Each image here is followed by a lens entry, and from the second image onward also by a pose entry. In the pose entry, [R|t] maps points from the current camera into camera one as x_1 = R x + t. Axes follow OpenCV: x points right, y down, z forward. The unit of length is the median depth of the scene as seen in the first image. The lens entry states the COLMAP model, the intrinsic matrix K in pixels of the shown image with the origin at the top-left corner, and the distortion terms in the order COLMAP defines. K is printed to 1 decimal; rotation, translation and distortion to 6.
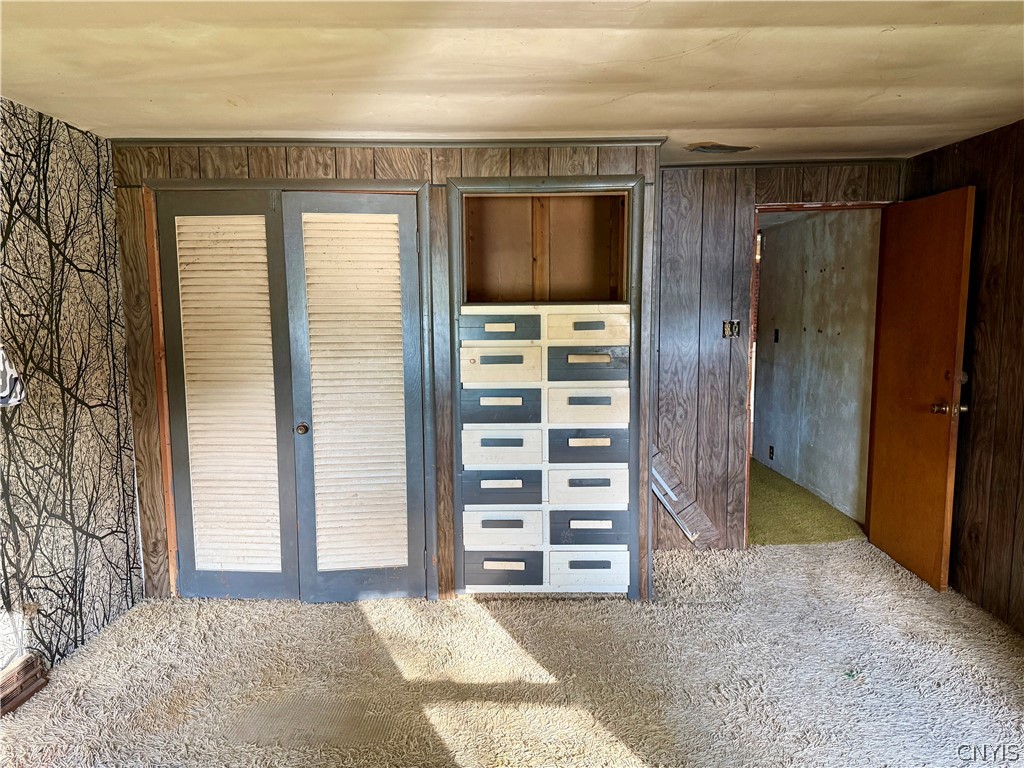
lens RADIAL K [[720.6, 0, 509.5], [0, 720.6, 387.0], [0, 0, 1]] dist [0.046822, -0.019775]
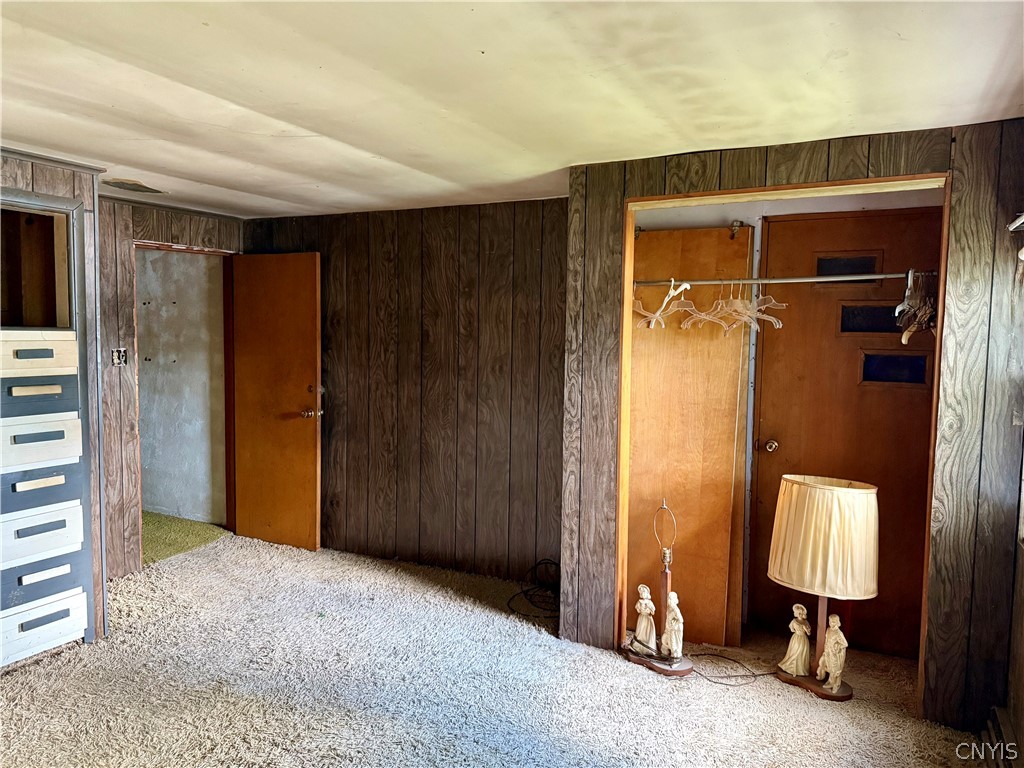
lens RADIAL K [[720.6, 0, 504.7], [0, 720.6, 384.3], [0, 0, 1]] dist [0.046822, -0.019775]
pose [[0.478864, -0.047799, 0.876587, -0.381827], [0.088383, 0.996068, 0.006032, -0.000633], [-0.873429, 0.074587, 0.481206, 0.037686]]
